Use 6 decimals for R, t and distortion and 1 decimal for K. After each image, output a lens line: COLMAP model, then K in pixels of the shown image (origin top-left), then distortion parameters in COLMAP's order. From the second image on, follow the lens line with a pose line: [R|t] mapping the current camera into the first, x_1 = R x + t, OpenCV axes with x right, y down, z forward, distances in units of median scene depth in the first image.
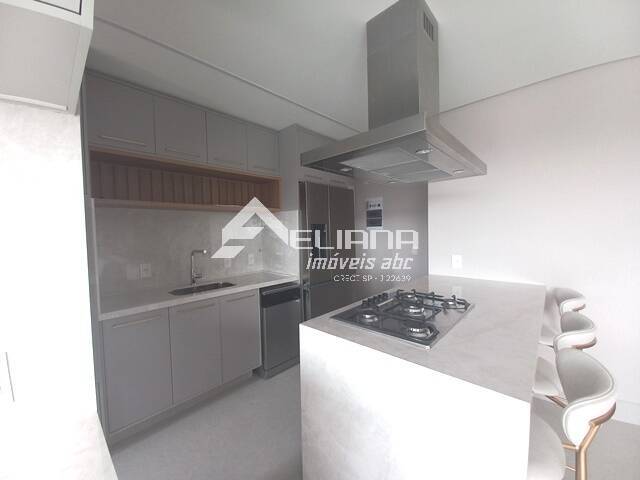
lens RADIAL K [[255.6, 0, 316.4], [0, 255.6, 237.7], [0, 0, 1]] dist [-0.005483, -0.004787]
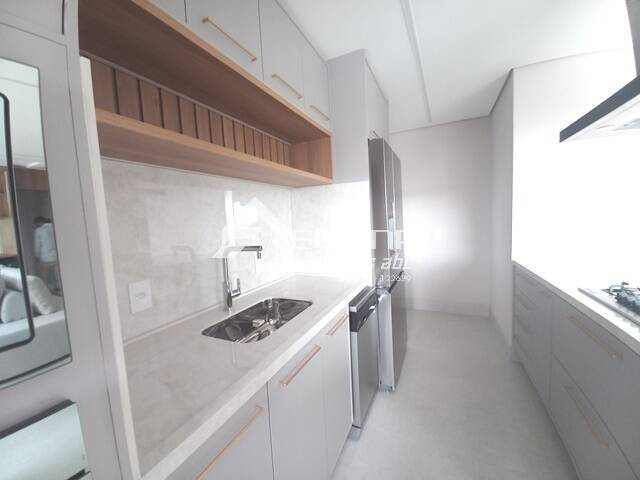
lens RADIAL K [[255.6, 0, 320.4], [0, 255.6, 239.7], [0, 0, 1]] dist [-0.005483, -0.004787]
pose [[0.954865, -0.049615, 0.292867, -0.445903], [0.037816, 0.998234, 0.045817, 0.014584], [-0.294623, -0.032674, 0.955055, 0.420883]]
